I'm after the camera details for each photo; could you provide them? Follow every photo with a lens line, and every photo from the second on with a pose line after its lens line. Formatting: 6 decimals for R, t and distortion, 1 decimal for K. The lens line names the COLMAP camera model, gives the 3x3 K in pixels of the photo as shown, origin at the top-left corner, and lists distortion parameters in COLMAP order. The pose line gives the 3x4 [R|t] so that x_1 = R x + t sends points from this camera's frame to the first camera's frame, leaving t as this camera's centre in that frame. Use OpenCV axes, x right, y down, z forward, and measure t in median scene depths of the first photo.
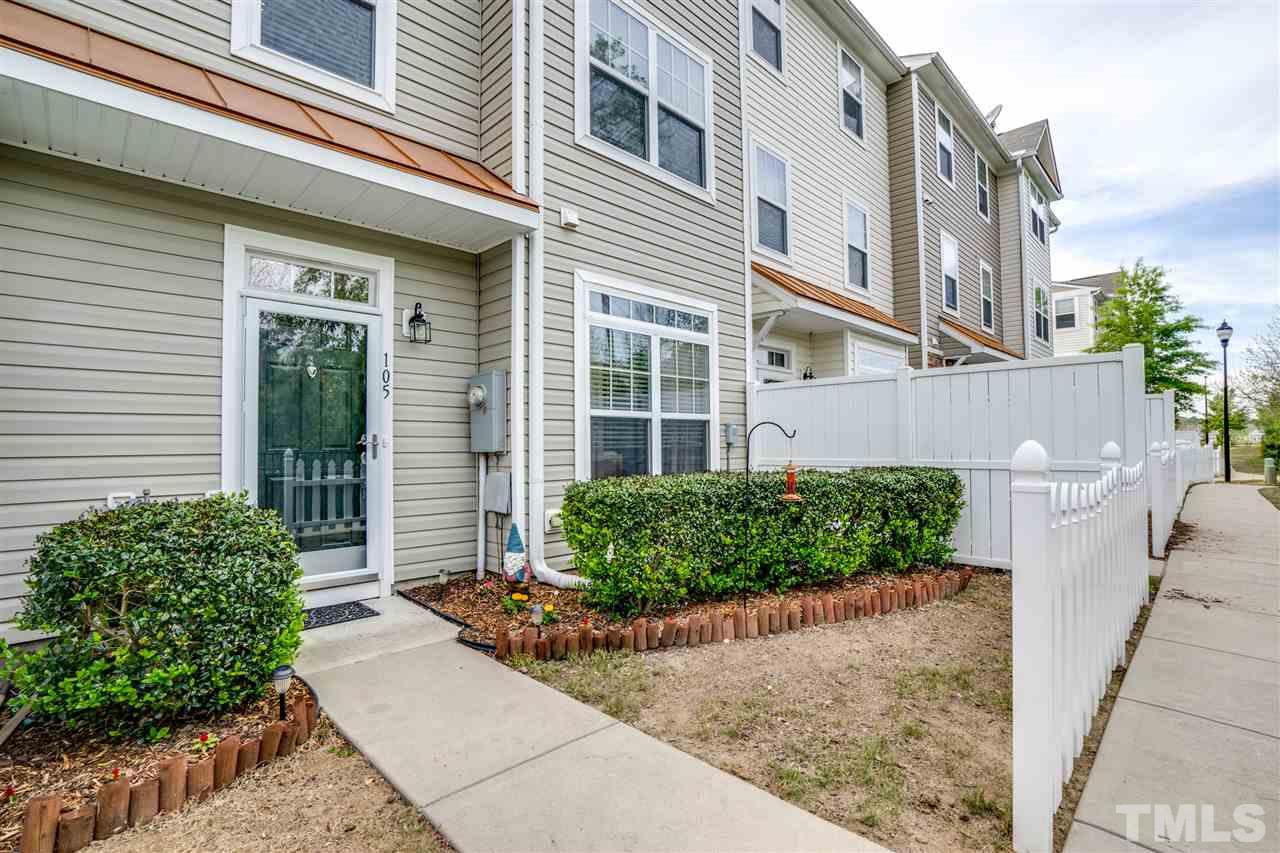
lens RADIAL K [[563.3, 0, 621.5], [0, 563.3, 446.4], [0, 0, 1]] dist [-0.060737, 0.021645]
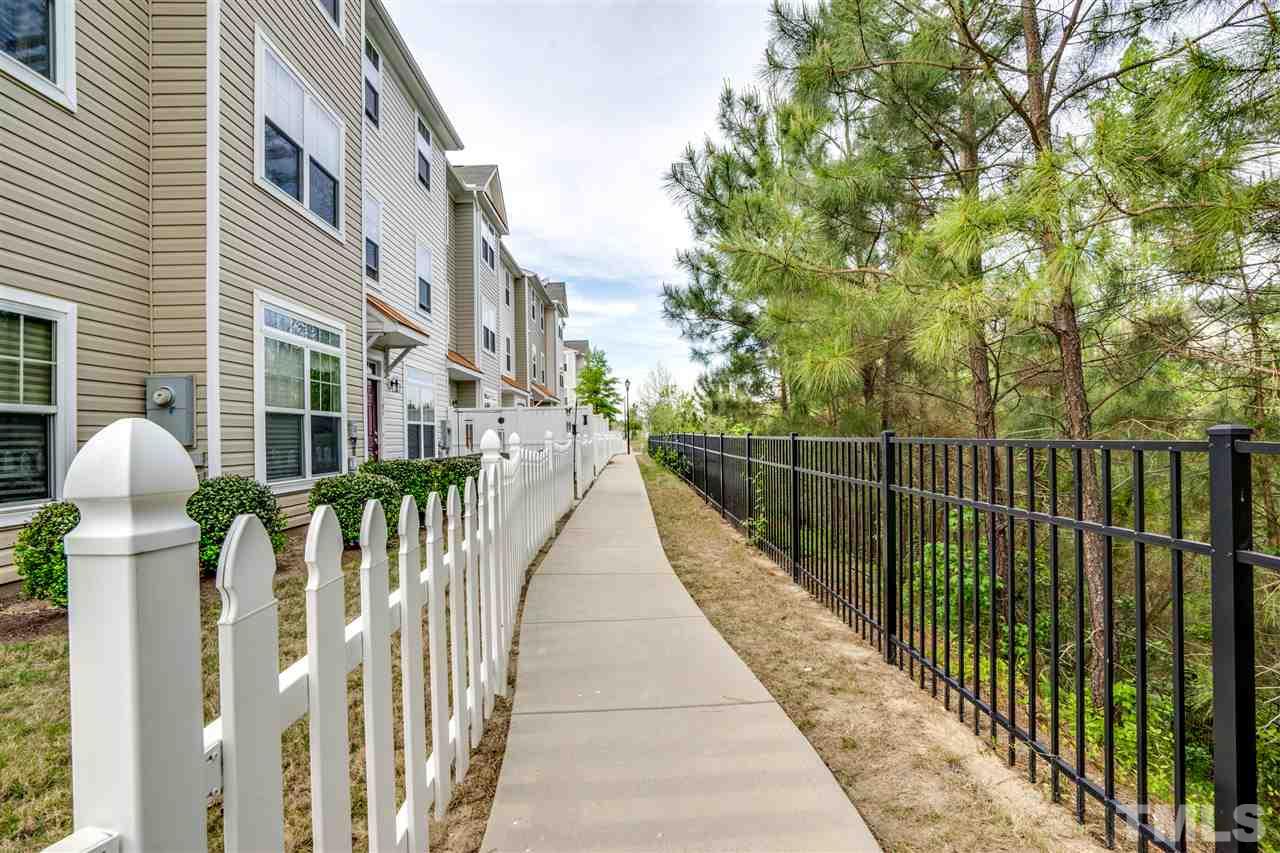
lens RADIAL K [[587.8, 0, 634.9], [0, 587.8, 431.0], [0, 0, 1]] dist [-0.064379, 0.025307]
pose [[0.674052, 0.016339, 0.738504, -0.471967], [-0.008589, 0.999861, -0.014282, -0.000332], [-0.738634, 0.003284, 0.674098, -0.487806]]
